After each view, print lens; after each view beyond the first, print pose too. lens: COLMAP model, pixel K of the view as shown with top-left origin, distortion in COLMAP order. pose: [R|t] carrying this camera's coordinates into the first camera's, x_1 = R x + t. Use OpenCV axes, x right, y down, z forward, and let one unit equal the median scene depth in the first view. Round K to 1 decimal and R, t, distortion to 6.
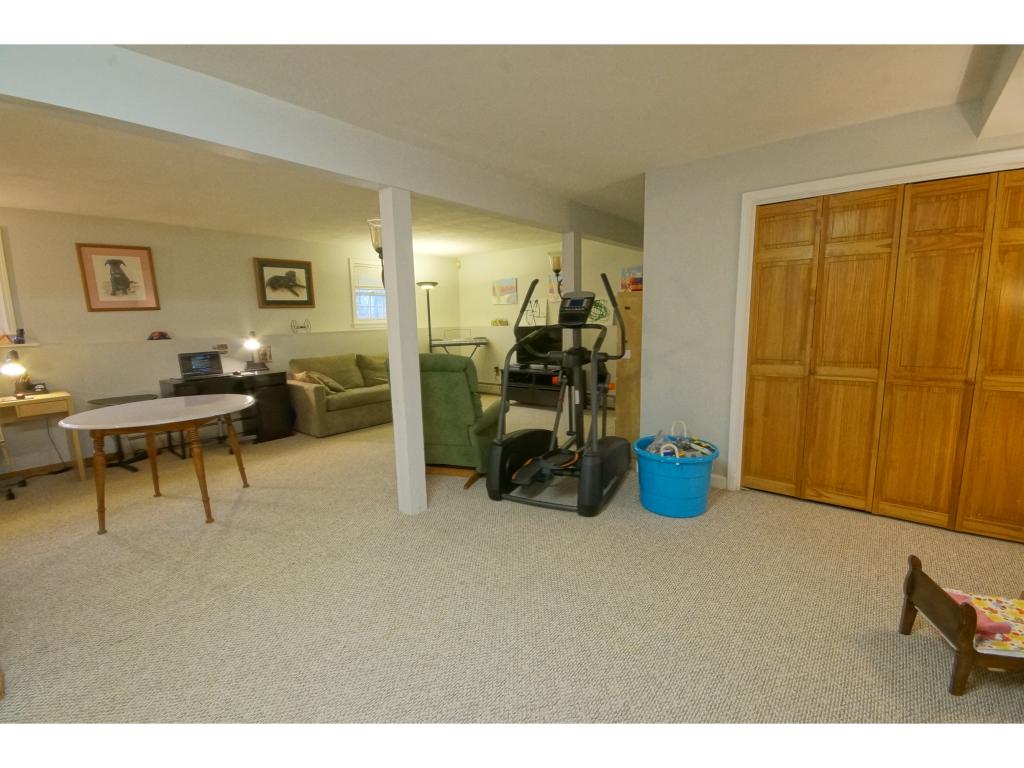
lens RADIAL K [[453.1, 0, 510.5], [0, 453.1, 385.6], [0, 0, 1]] dist [0.011211, -0.012811]
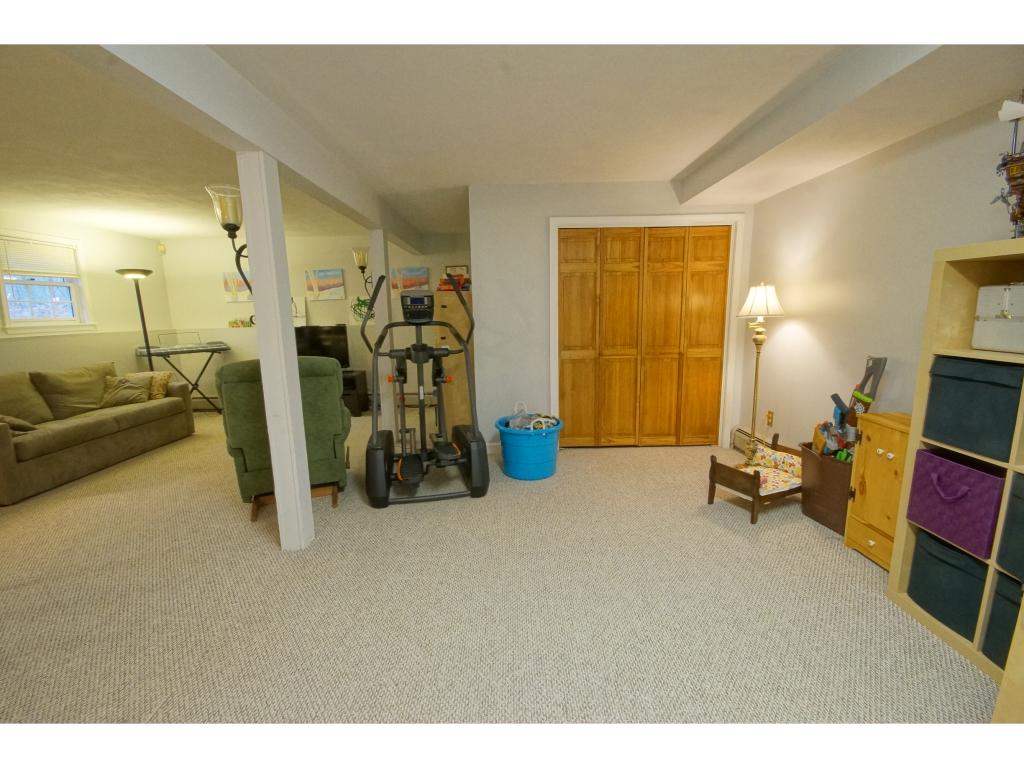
lens RADIAL K [[453.1, 0, 510.5], [0, 453.1, 385.6], [0, 0, 1]] dist [0.011211, -0.012811]
pose [[0.771154, -0.095757, 0.629406, -0.295681], [0.098505, 0.994665, 0.030637, -0.002113], [-0.628982, 0.038374, 0.776472, 0.066438]]
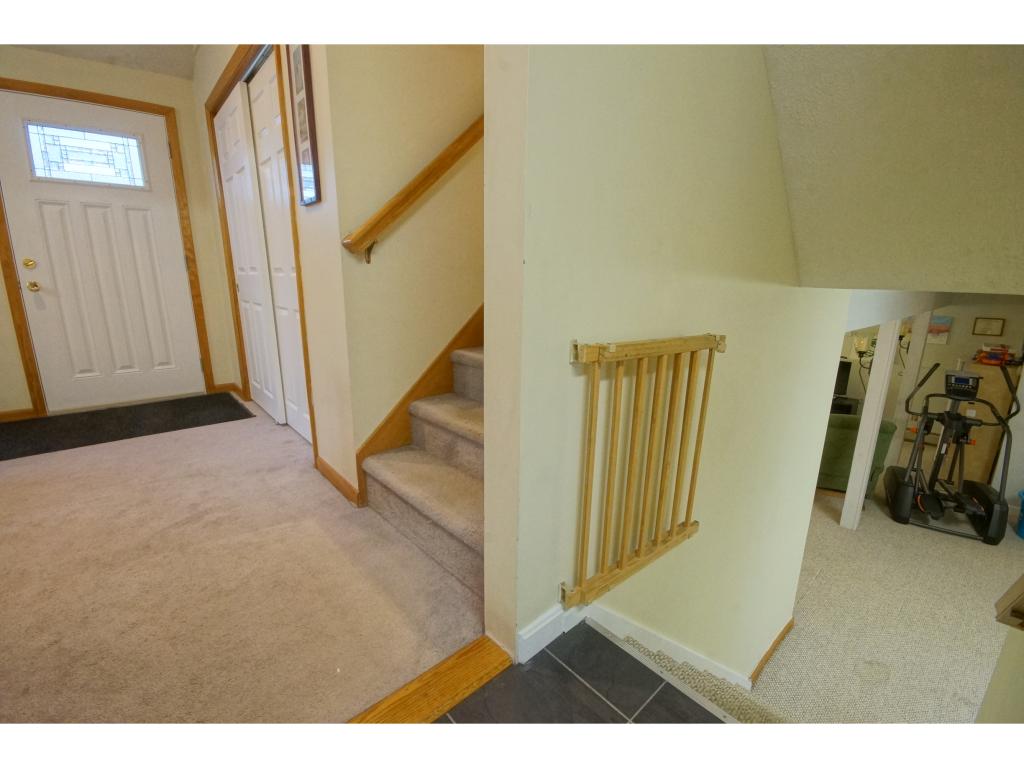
lens RADIAL K [[446.9, 0, 506.7], [0, 446.9, 387.6], [0, 0, 1]] dist [0.012971, -0.015132]
pose [[0.986744, 0.069148, -0.146815, -0.806482], [-0.056749, 0.994589, 0.087023, -0.166439], [0.152038, -0.077538, 0.985328, -0.398603]]
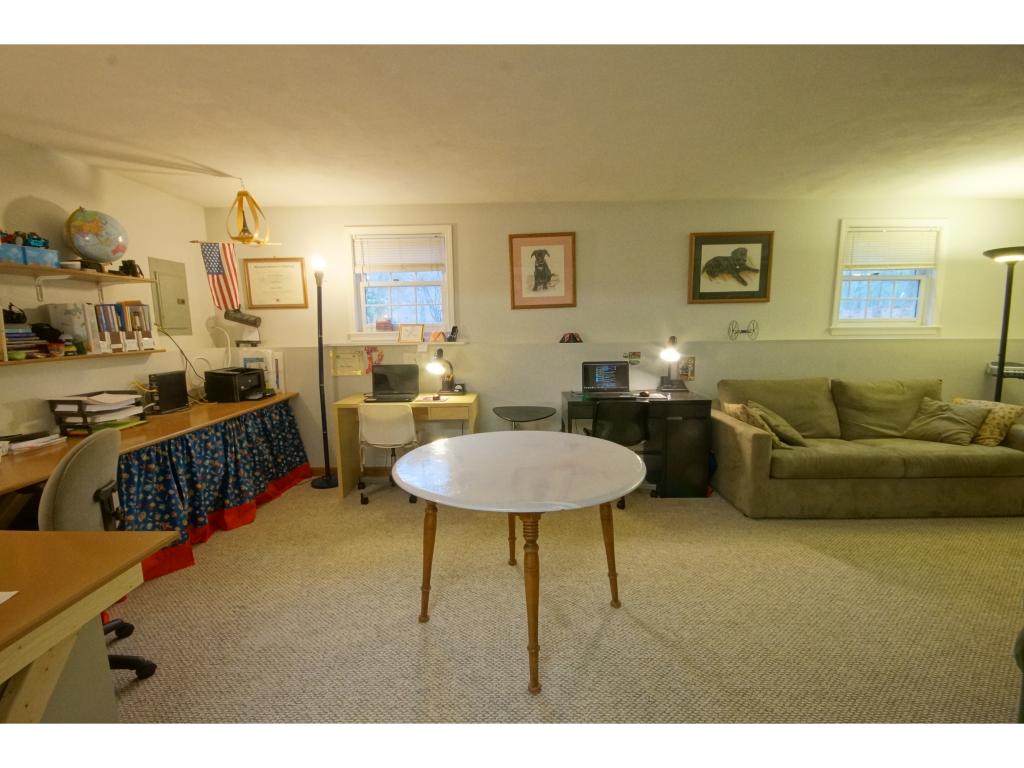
lens RADIAL K [[453.1, 0, 510.5], [0, 453.1, 385.6], [0, 0, 1]] dist [0.011211, -0.012811]
pose [[0.634489, 0.120690, -0.763451, -0.211568], [-0.121408, 0.991035, 0.055767, -0.060589], [0.763337, 0.057305, 0.643453, 0.416955]]
